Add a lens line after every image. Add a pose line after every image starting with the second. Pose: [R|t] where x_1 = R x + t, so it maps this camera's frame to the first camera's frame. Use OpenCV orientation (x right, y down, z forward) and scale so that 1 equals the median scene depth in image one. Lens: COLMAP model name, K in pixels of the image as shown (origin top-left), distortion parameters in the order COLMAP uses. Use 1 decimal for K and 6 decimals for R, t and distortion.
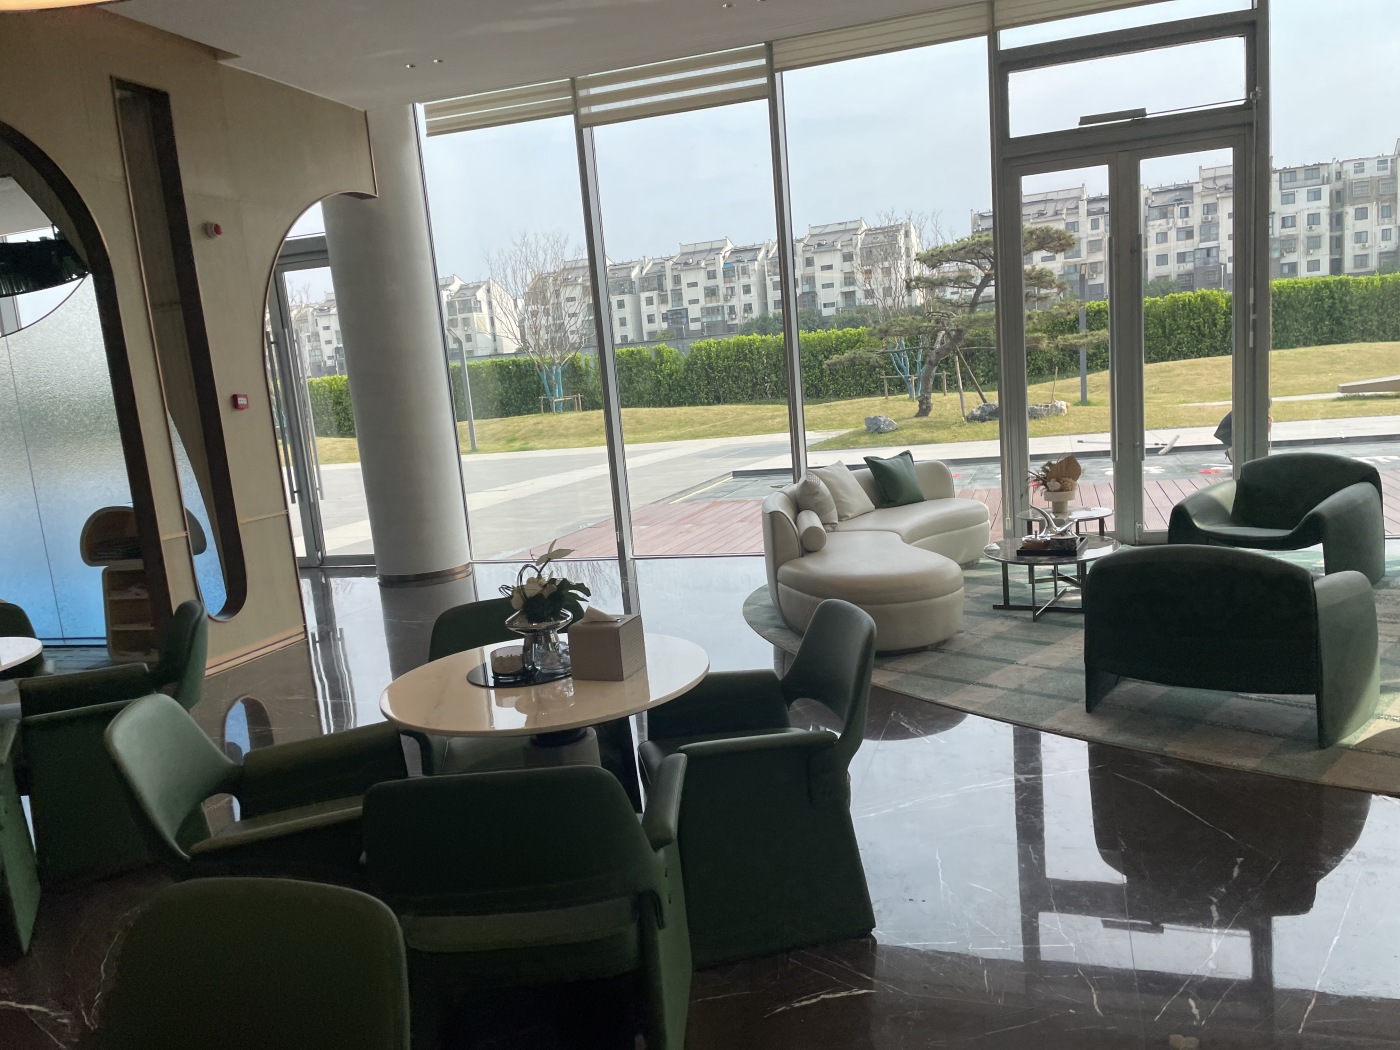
lens RADIAL K [[1052.0, 0, 700.0], [0, 1052.0, 542.5], [0, 0, 1]] dist [0.100035, -0.125928]
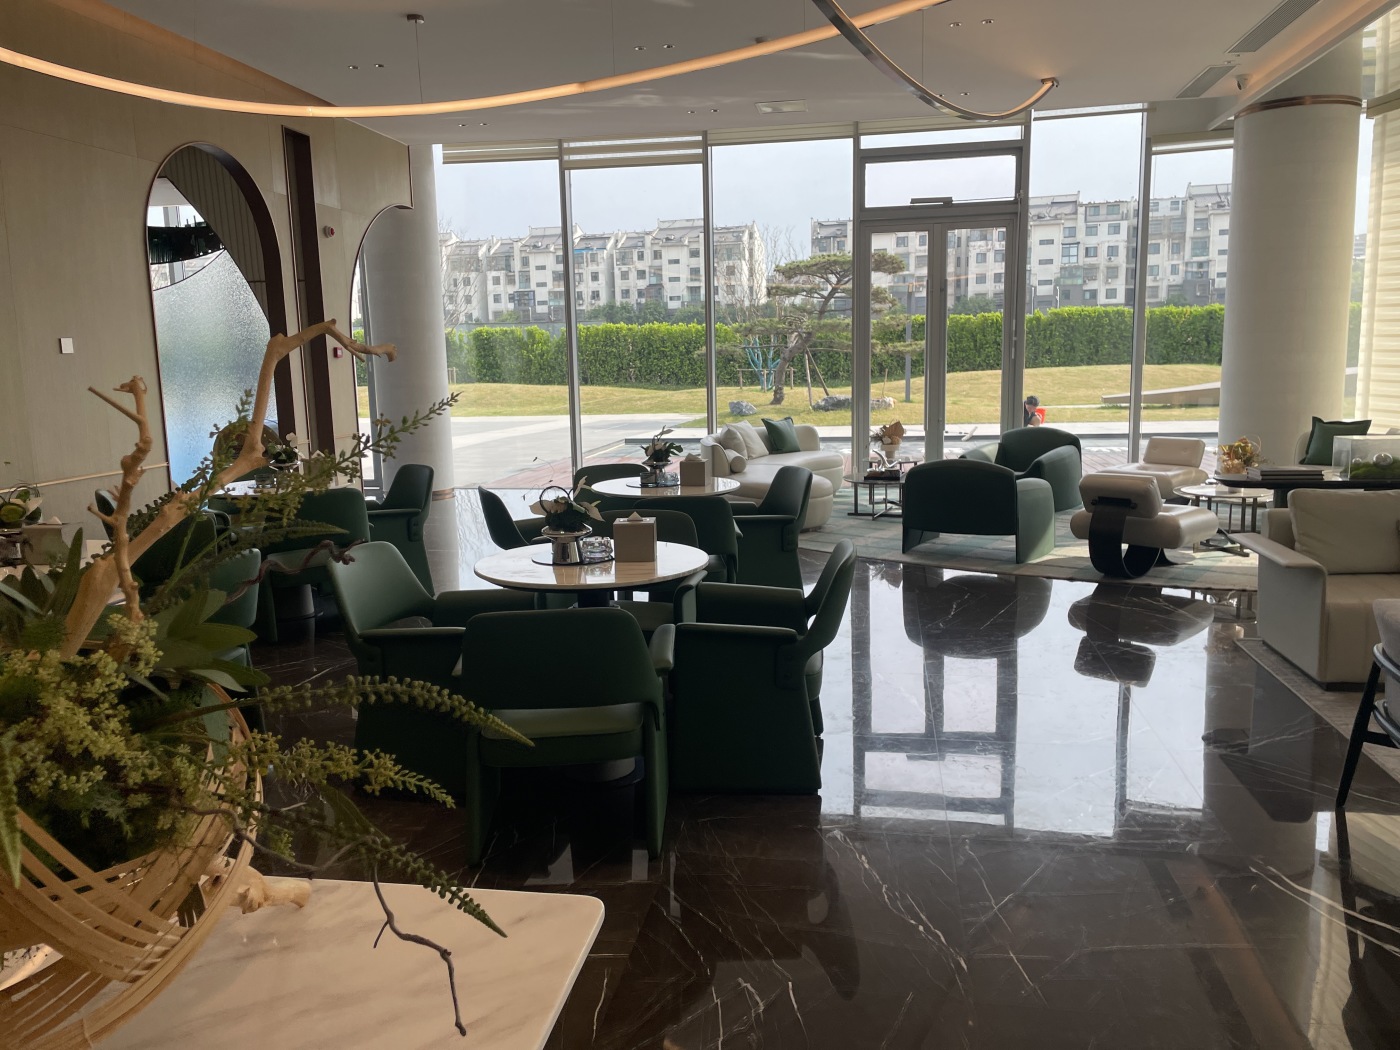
lens RADIAL K [[1052.0, 0, 697.5], [0, 1052.0, 515.1], [0, 0, 1]] dist [0.100035, -0.125928]
pose [[0.987581, 0.038064, 0.152430, -0.048775], [-0.035869, 0.999210, -0.017123, 0.026507], [-0.152961, 0.011443, 0.988166, -0.136696]]
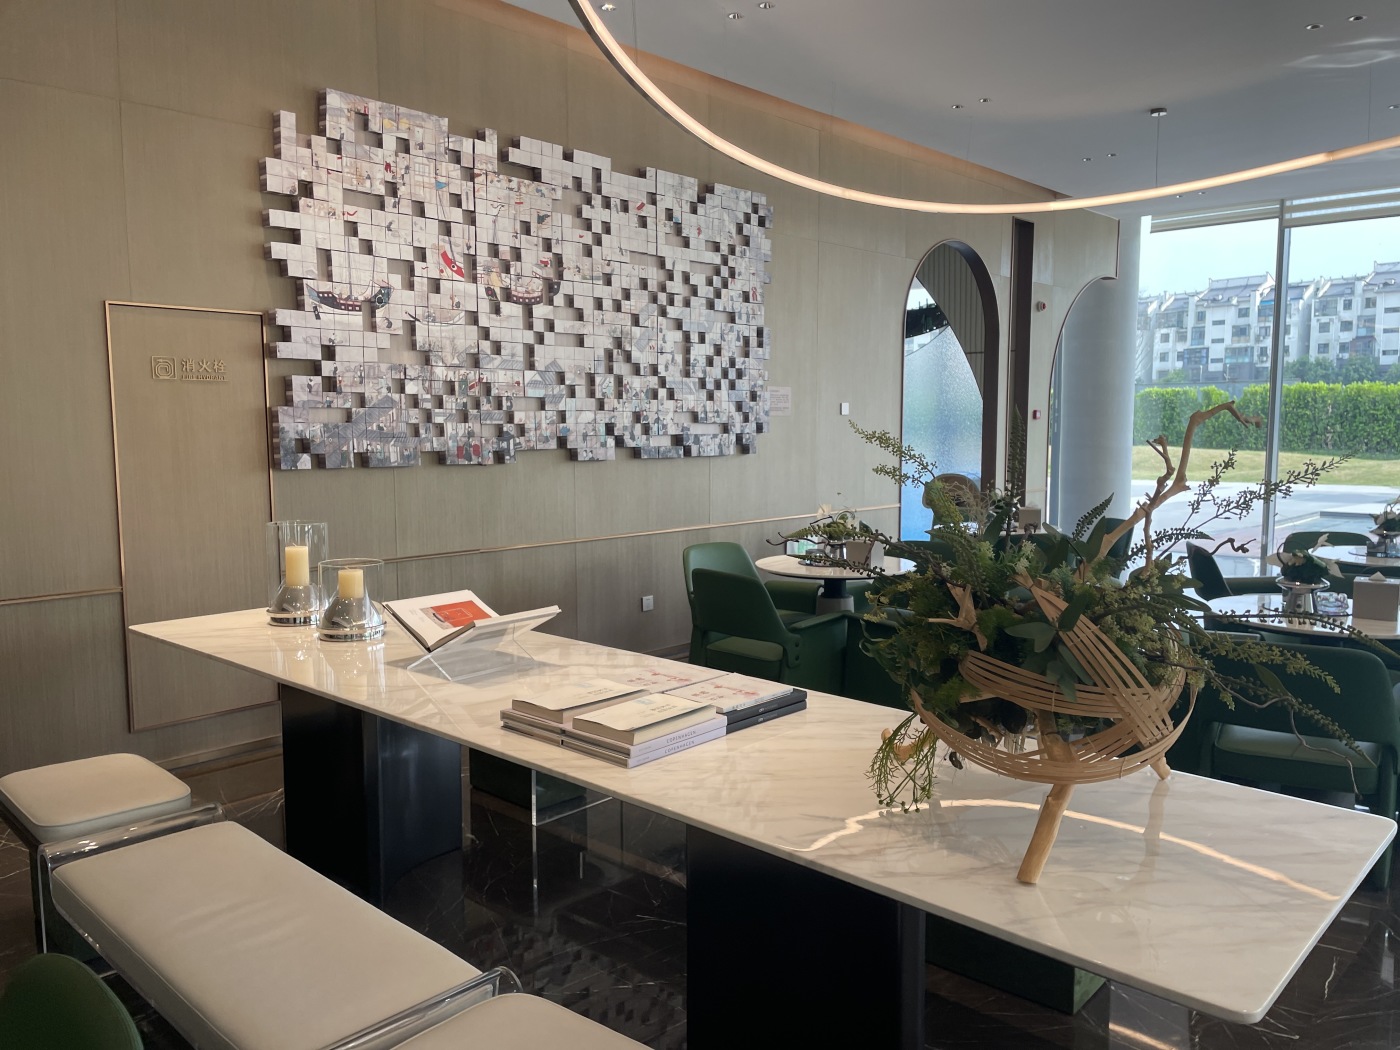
lens RADIAL K [[1052.0, 0, 710.6], [0, 1052.0, 528.1], [0, 0, 1]] dist [0.100035, -0.125928]
pose [[0.904970, 0.121359, -0.407801, -0.061245], [-0.137272, 0.990484, -0.009865, 0.033077], [0.402723, 0.064907, 0.913018, -0.175435]]
